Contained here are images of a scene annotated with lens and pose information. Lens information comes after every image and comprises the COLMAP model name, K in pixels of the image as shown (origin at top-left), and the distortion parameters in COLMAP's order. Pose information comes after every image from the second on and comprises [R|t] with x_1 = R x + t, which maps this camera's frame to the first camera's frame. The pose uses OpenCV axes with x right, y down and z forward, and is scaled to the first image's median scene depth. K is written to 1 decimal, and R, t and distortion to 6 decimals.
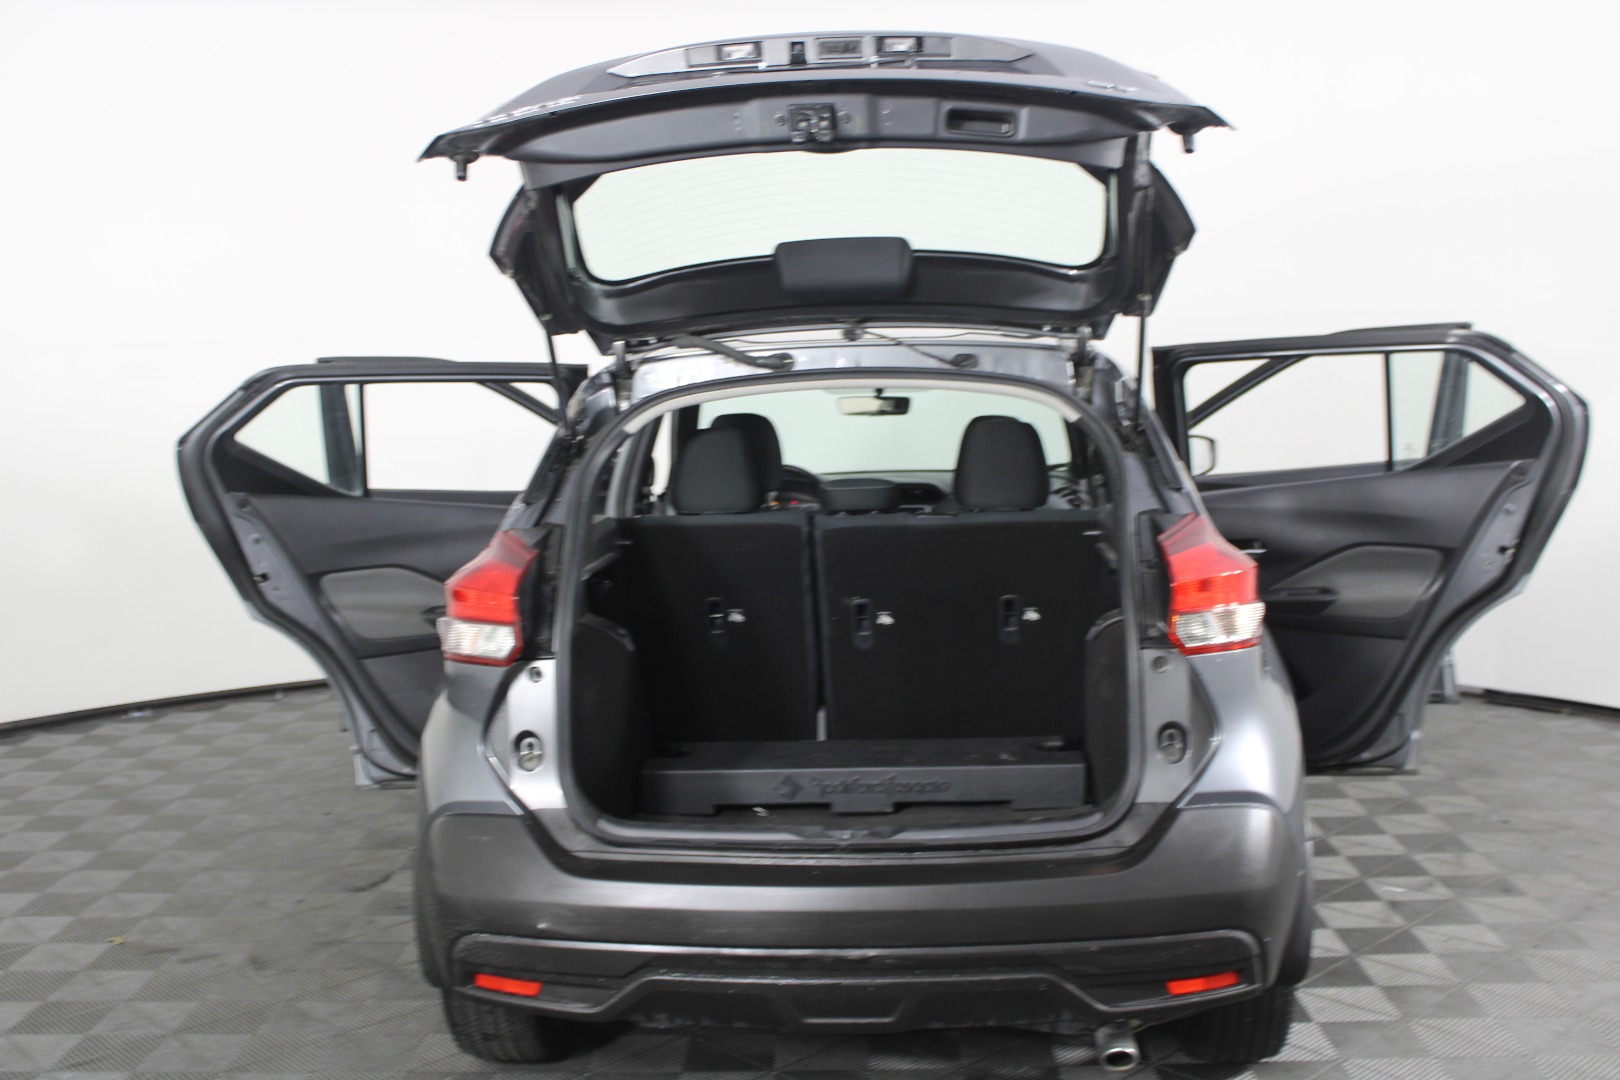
lens RADIAL K [[1679.5, 0, 810.0], [0, 1679.5, 540.0], [0, 0, 1]] dist [-0.085636, 0.003777]
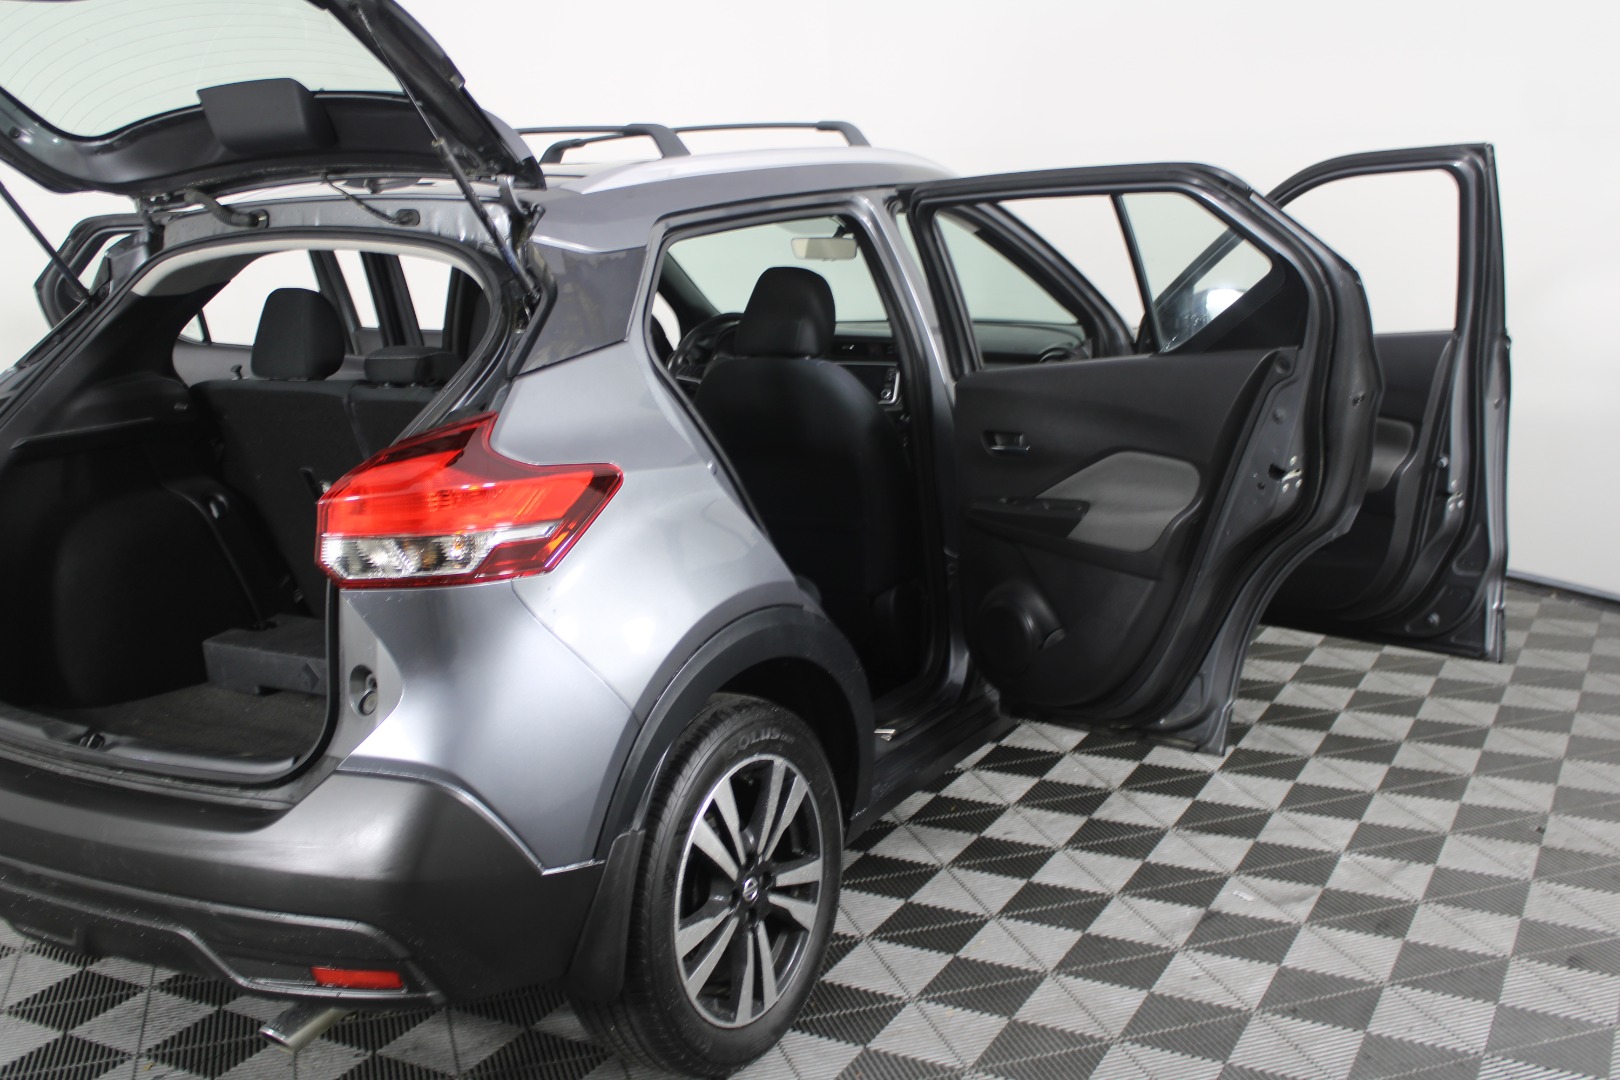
lens RADIAL K [[1679.5, 0, 810.0], [0, 1679.5, 540.0], [0, 0, 1]] dist [-0.085636, 0.003777]
pose [[0.895825, 0.084220, -0.436353, 0.658482], [-0.035916, 0.992387, 0.117803, -0.049879], [0.442953, -0.089859, 0.892030, 0.311554]]
